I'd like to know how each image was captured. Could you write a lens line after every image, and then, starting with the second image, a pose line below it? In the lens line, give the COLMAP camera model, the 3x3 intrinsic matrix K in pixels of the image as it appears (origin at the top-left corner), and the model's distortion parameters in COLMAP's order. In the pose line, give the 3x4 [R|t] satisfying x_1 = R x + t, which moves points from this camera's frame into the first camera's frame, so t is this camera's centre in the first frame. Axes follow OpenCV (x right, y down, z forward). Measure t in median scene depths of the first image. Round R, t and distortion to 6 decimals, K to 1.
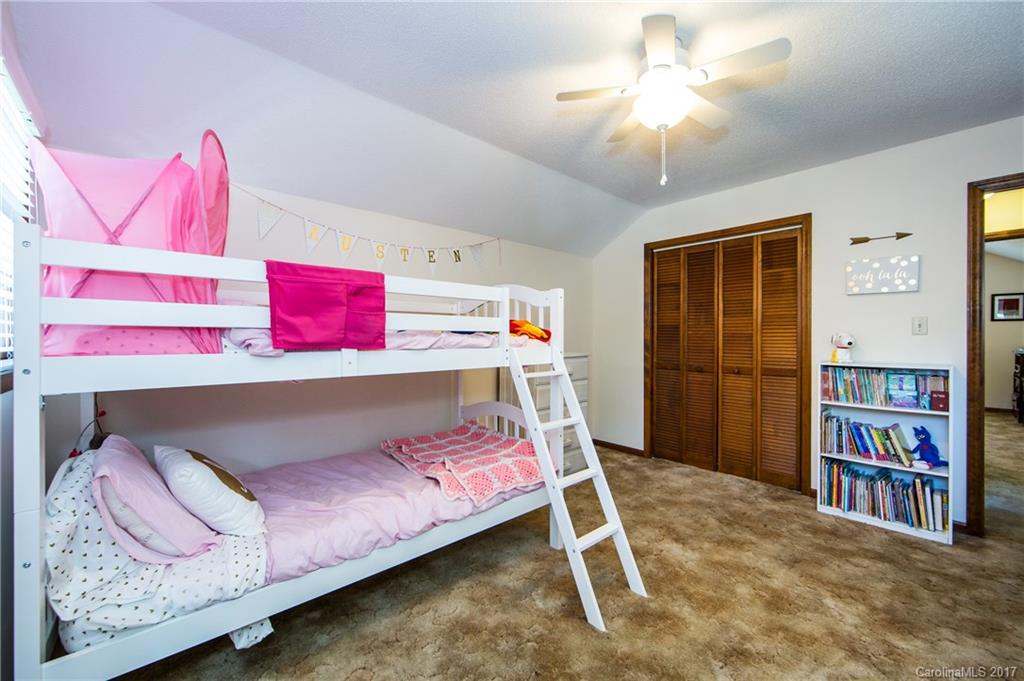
lens RADIAL K [[408.3, 0, 517.4], [0, 408.3, 340.5], [0, 0, 1]] dist [0.001116, 0.000153]
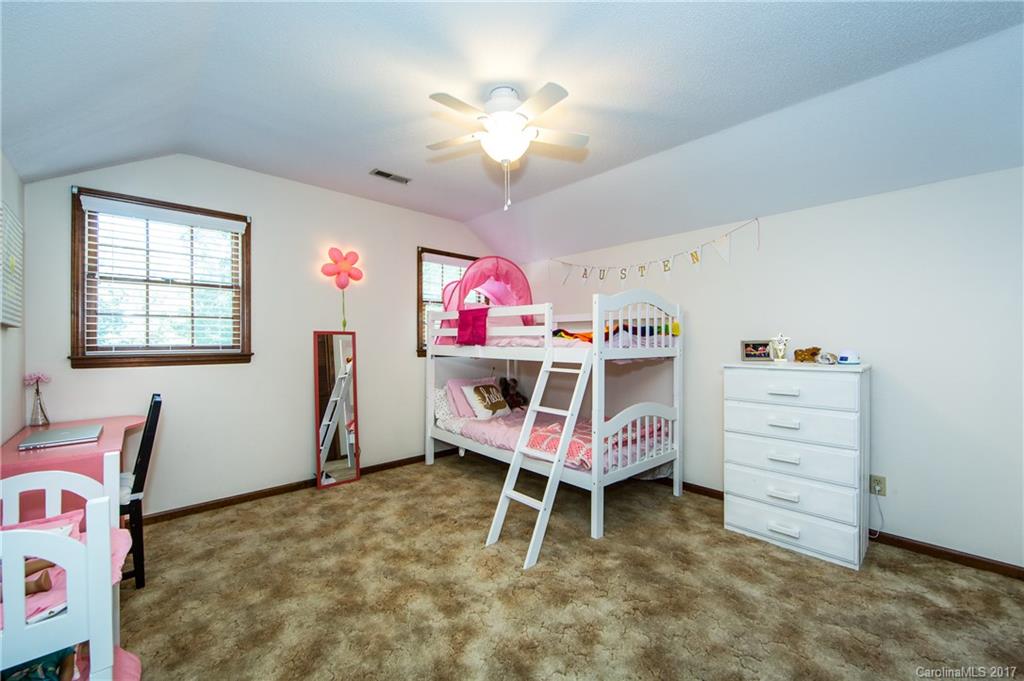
lens RADIAL K [[422.2, 0, 516.8], [0, 422.2, 338.3], [0, 0, 1]] dist [0.001350, 0.000137]
pose [[-0.011824, -0.002922, -0.999926, 1.675586], [-0.008343, 0.999961, -0.002823, -0.008691], [0.999895, 0.008309, -0.011847, 1.117054]]
